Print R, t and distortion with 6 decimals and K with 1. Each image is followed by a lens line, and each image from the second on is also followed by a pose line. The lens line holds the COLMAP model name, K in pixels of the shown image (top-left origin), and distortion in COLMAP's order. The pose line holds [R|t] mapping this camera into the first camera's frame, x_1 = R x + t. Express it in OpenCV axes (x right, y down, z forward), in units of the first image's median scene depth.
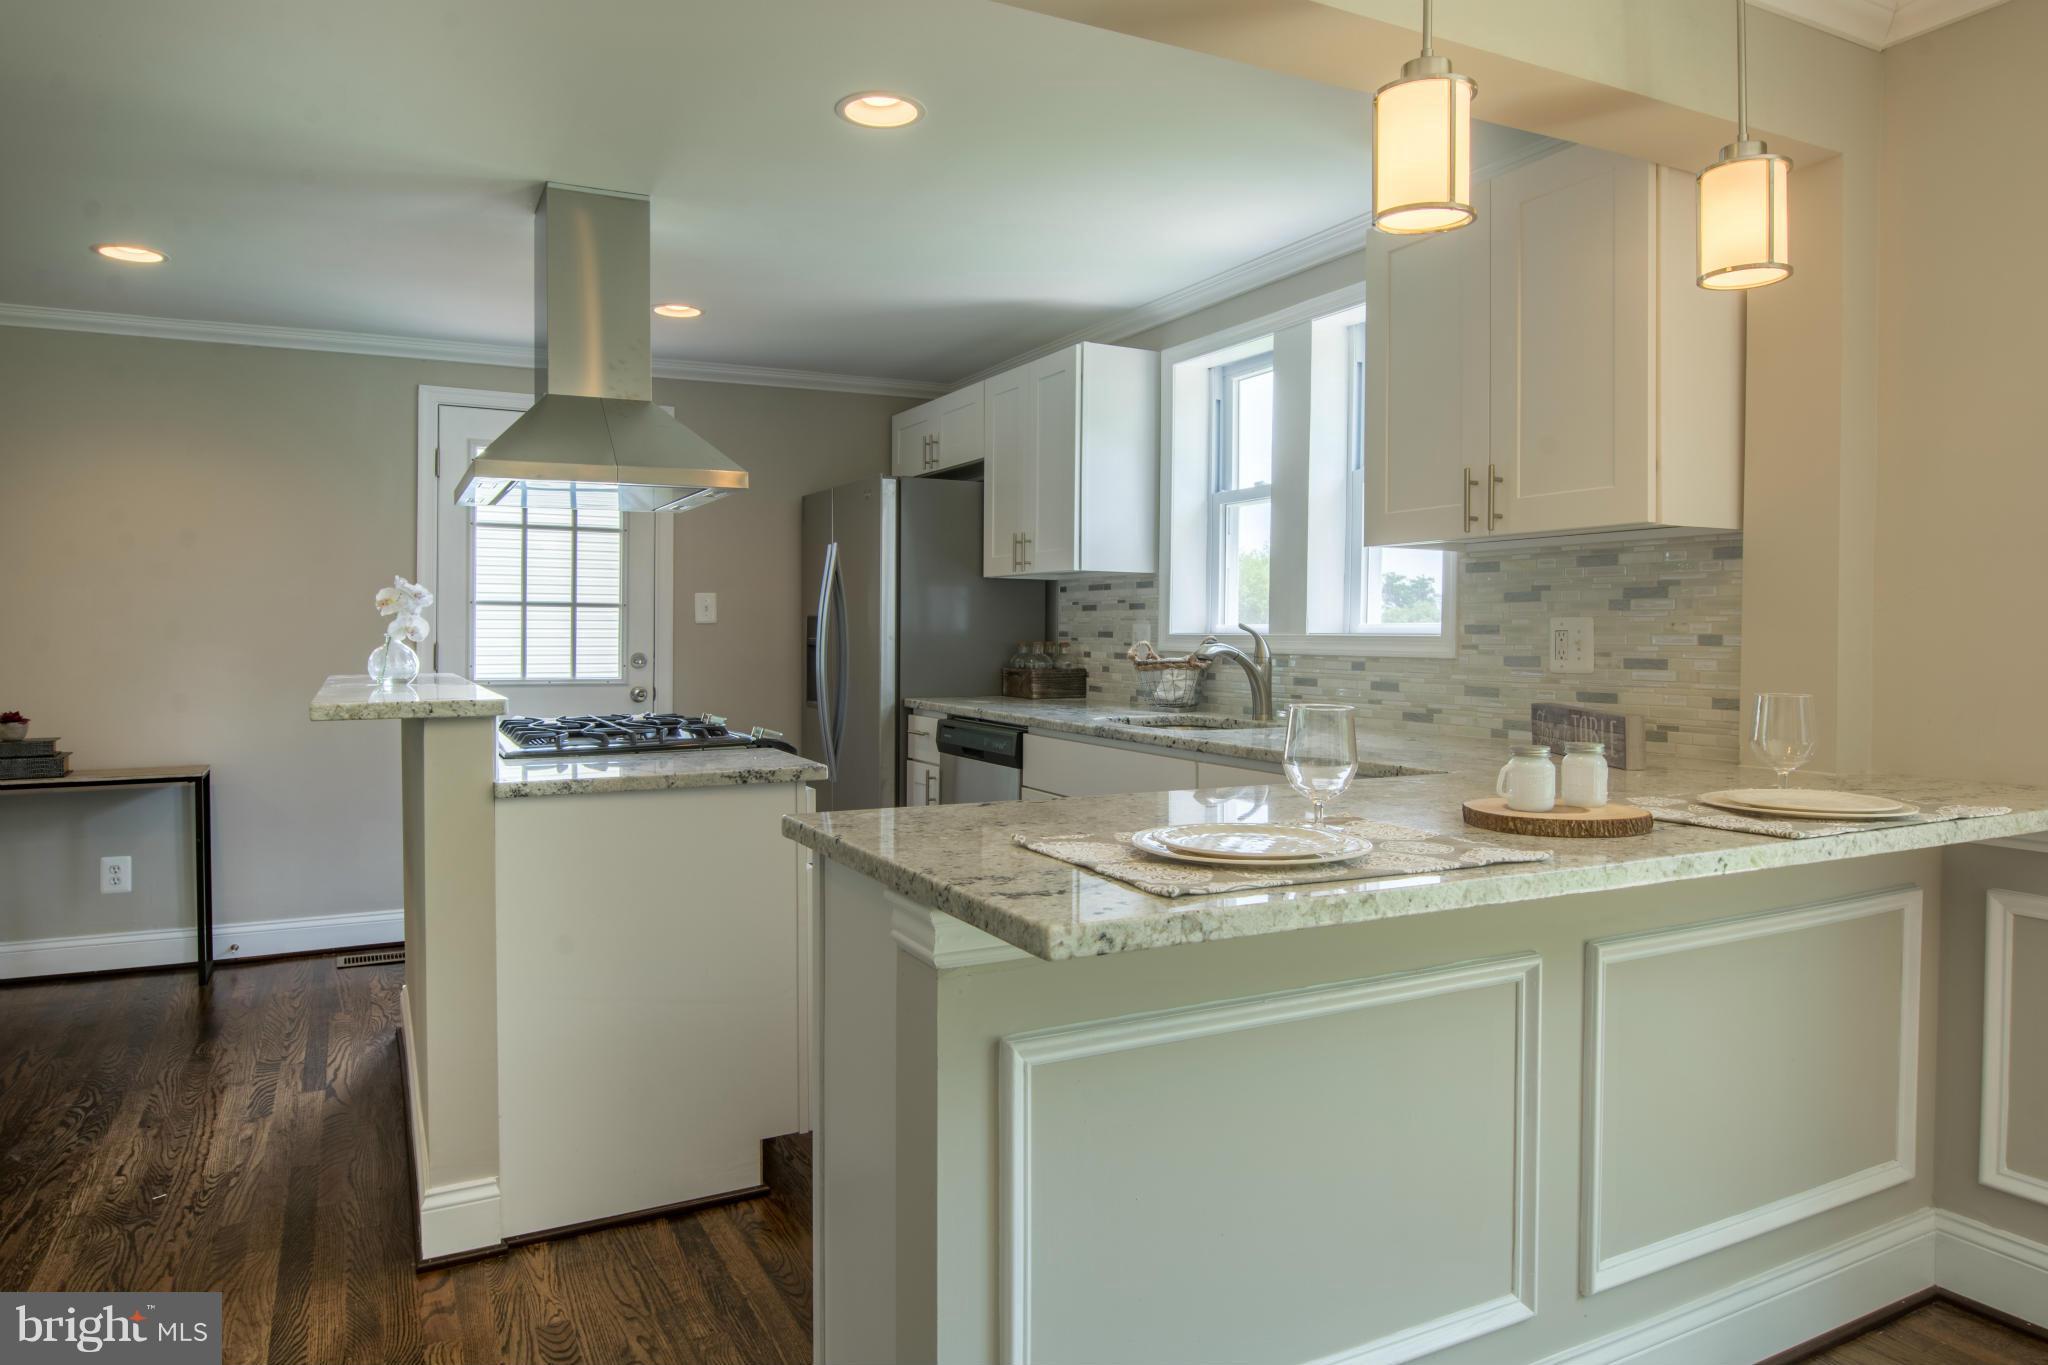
lens RADIAL K [[1263.9, 0, 1066.0], [0, 1263.9, 669.8], [0, 0, 1]] dist [-0.012457, -0.003095]
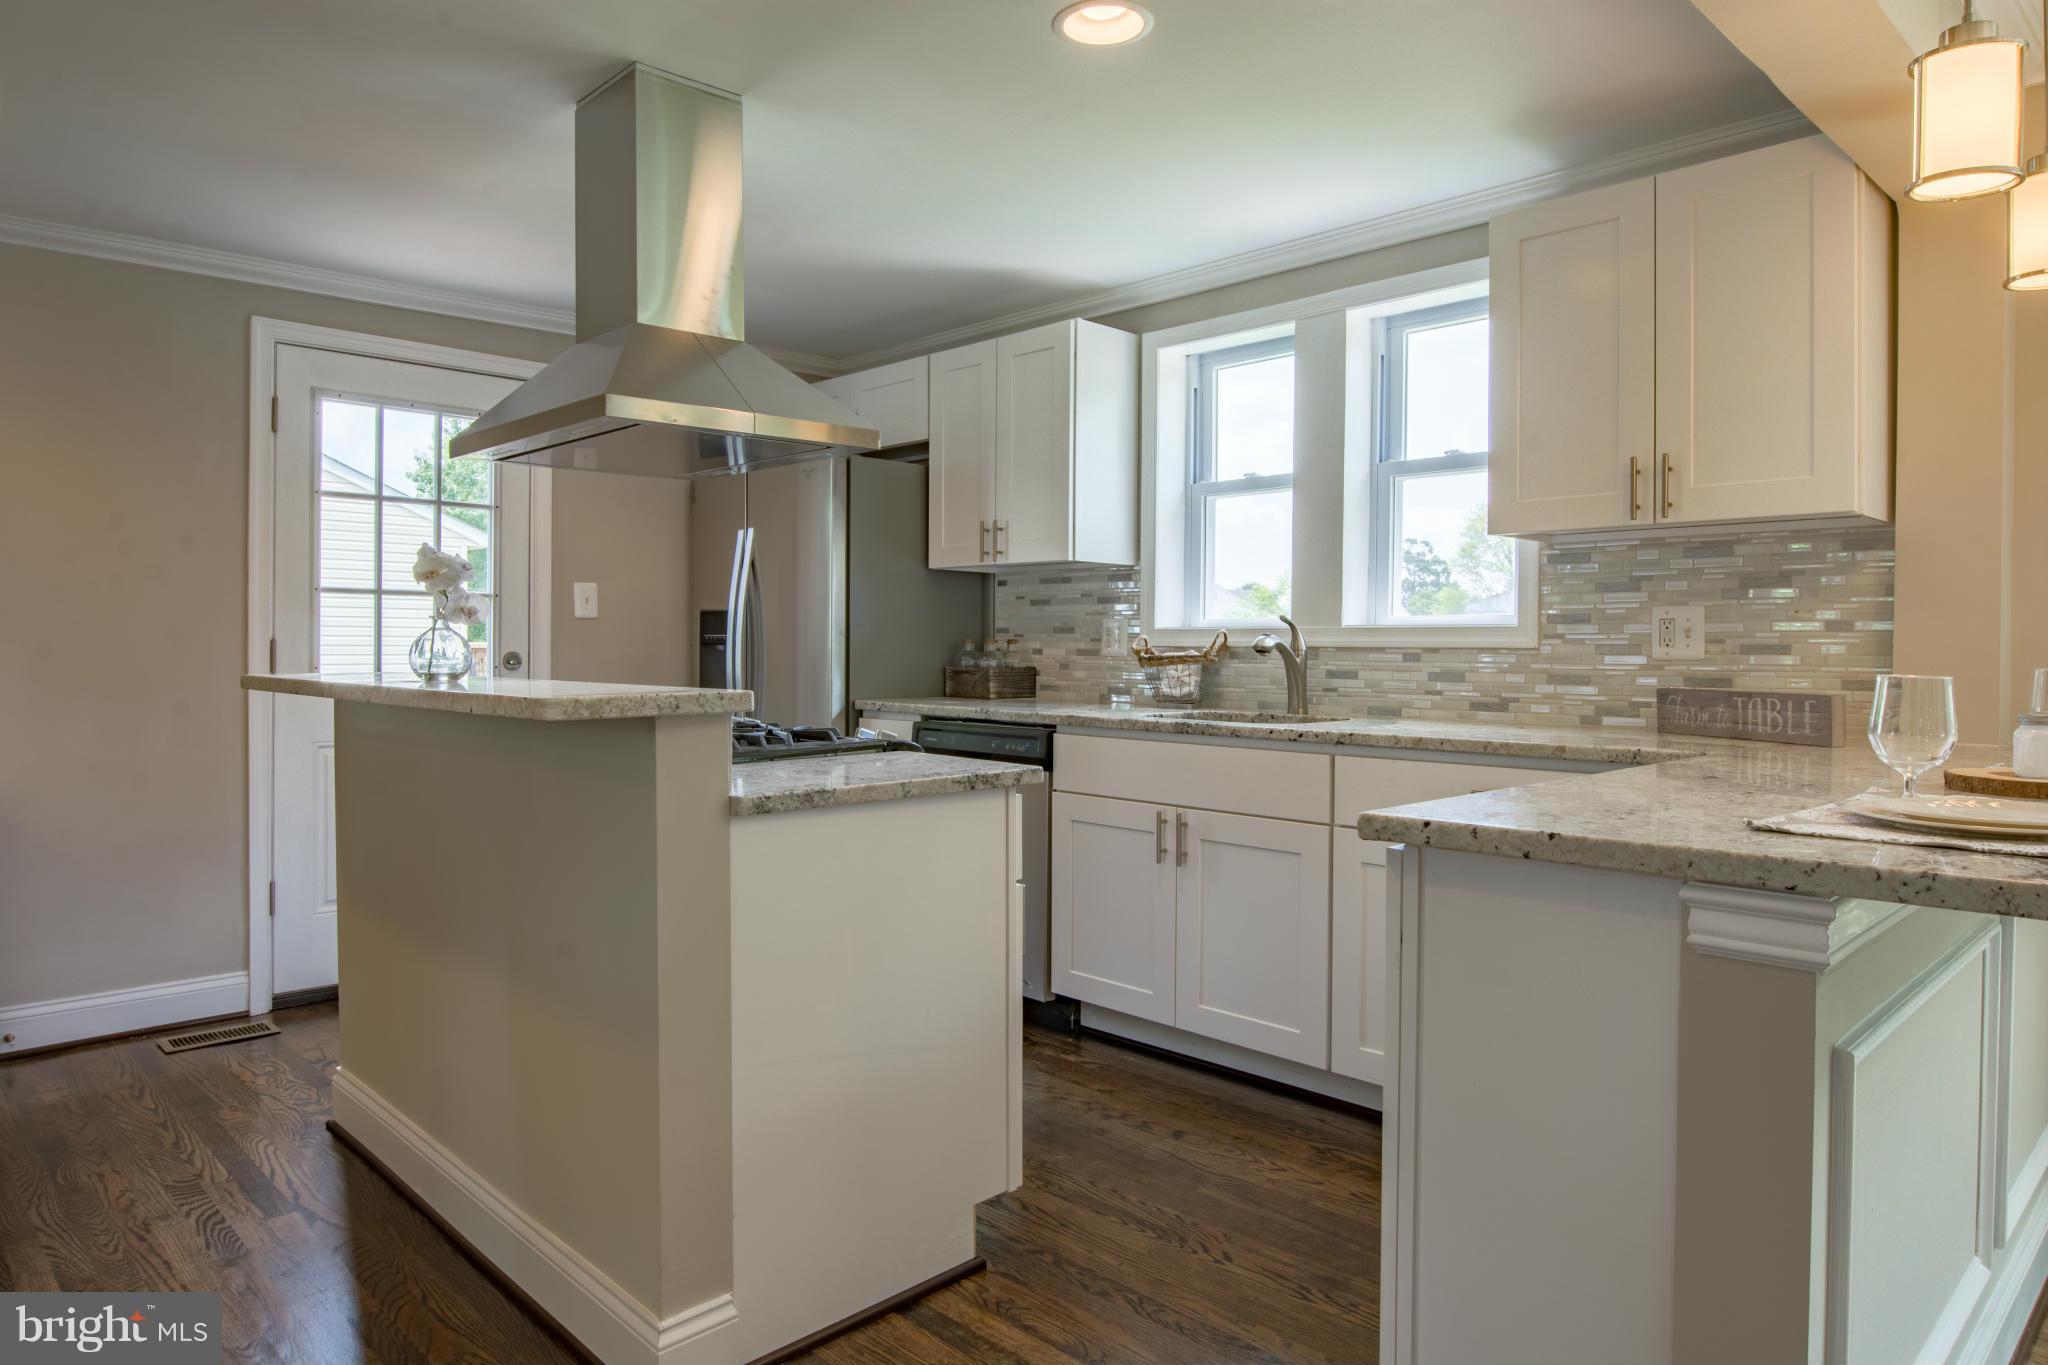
lens RADIAL K [[1260.3, 0, 1078.5], [0, 1260.3, 679.9], [0, 0, 1]] dist [-0.014019, -0.001493]
pose [[0.960337, -0.008931, 0.278698, -0.257794], [0.008872, 0.999960, 0.001474, 0.009445], [-0.278699, 0.001057, 0.960378, 0.099807]]
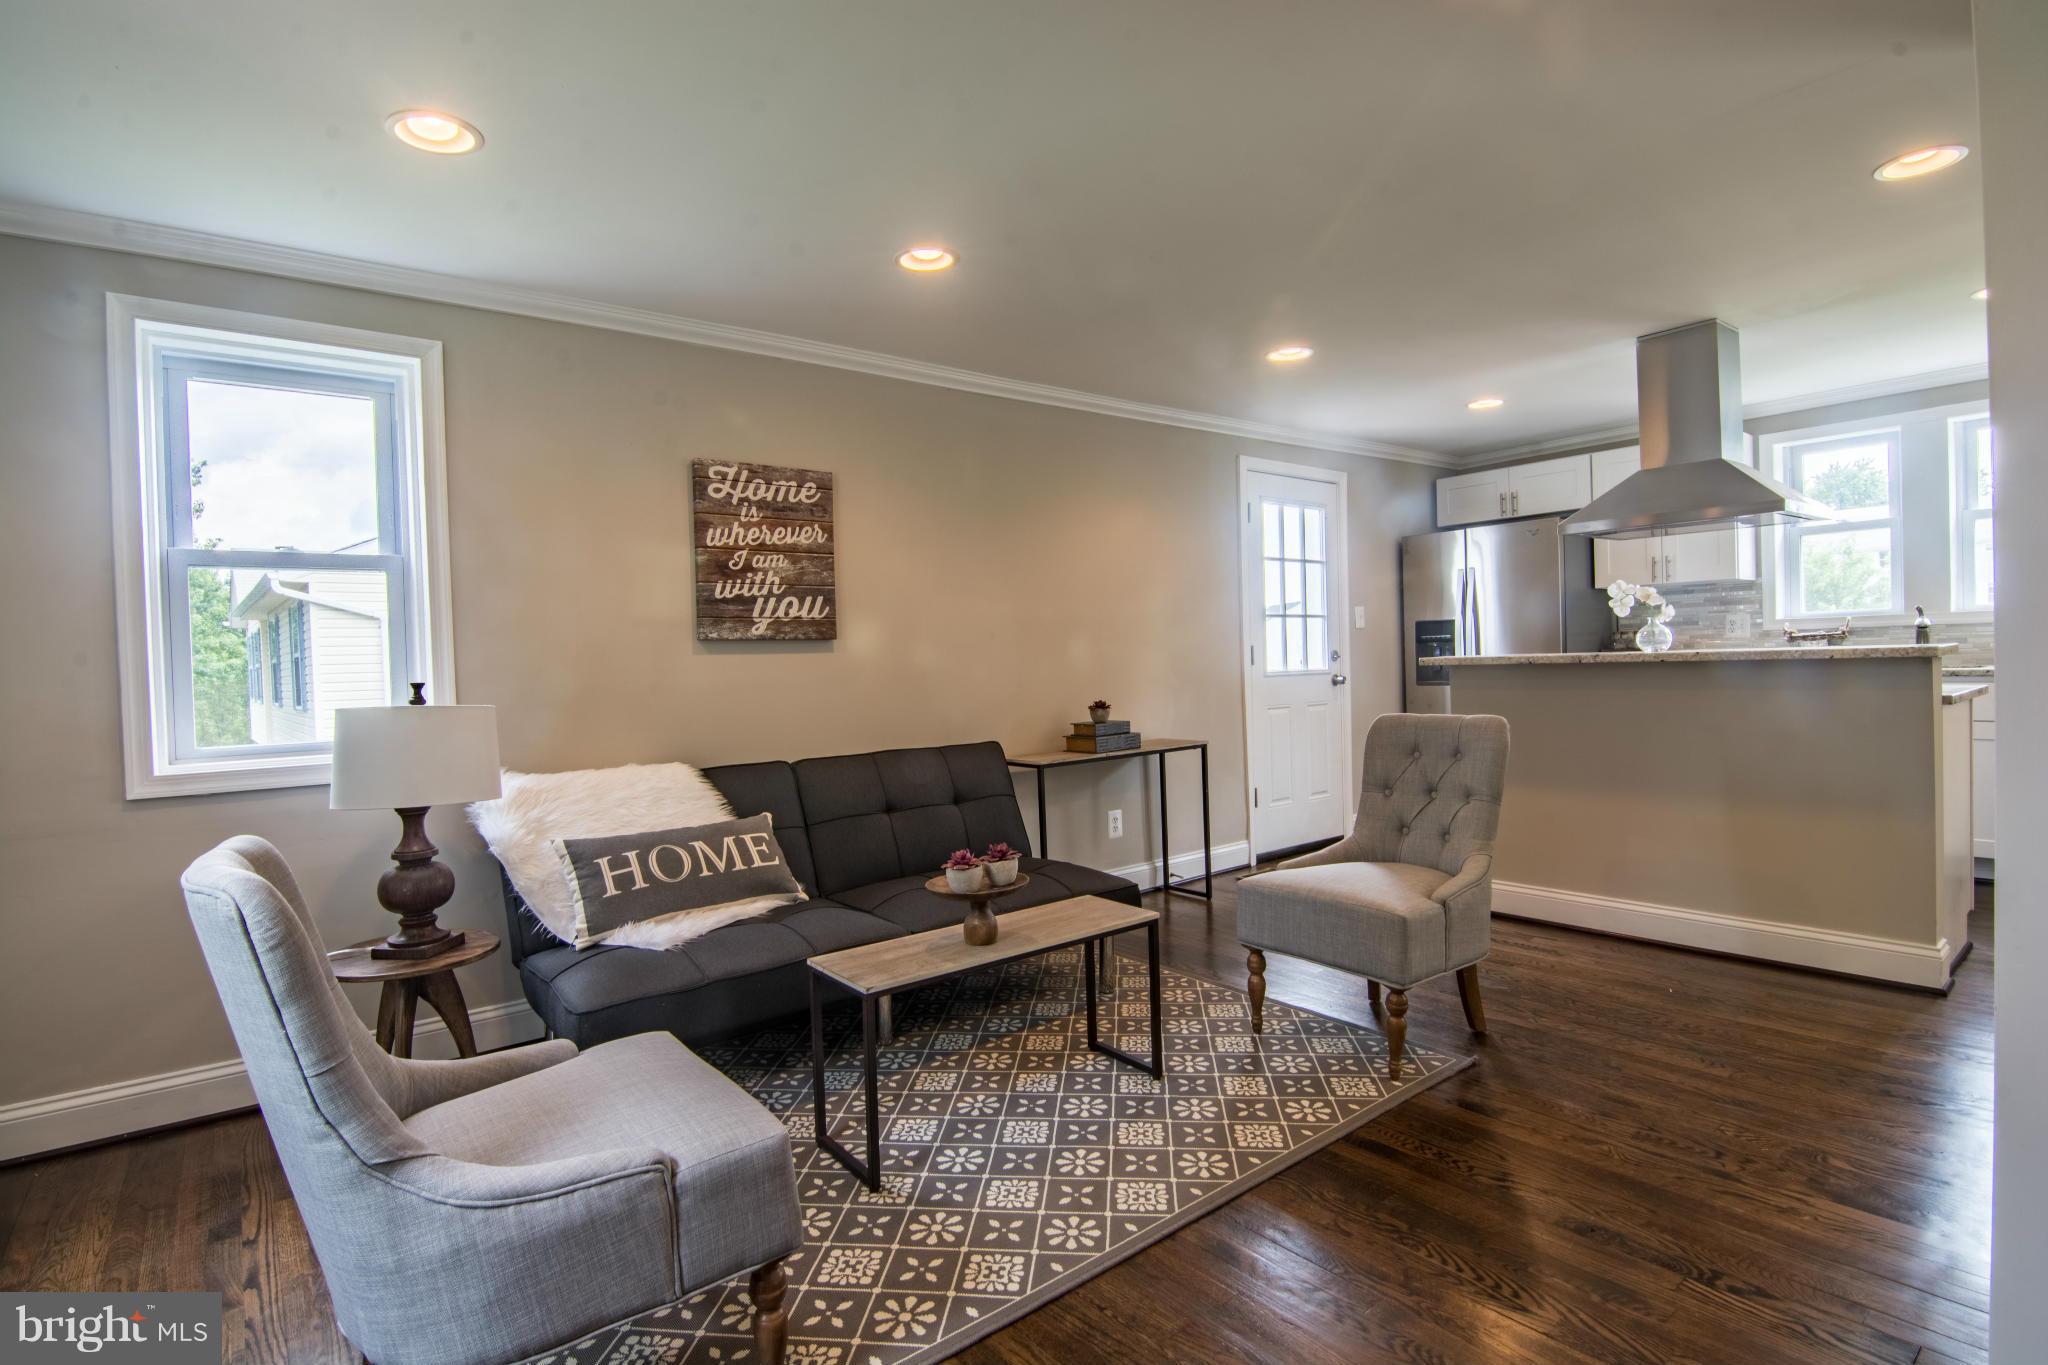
lens RADIAL K [[986.1, 0, 1024.0], [0, 986.1, 682.5], [0, 0, 1]] dist [-0.011637, -0.000471]
pose [[0.985014, -0.040238, 0.167713, -1.093155], [0.041688, 0.999117, -0.005135, 0.017389], [-0.167358, 0.012050, 0.985823, -0.019843]]
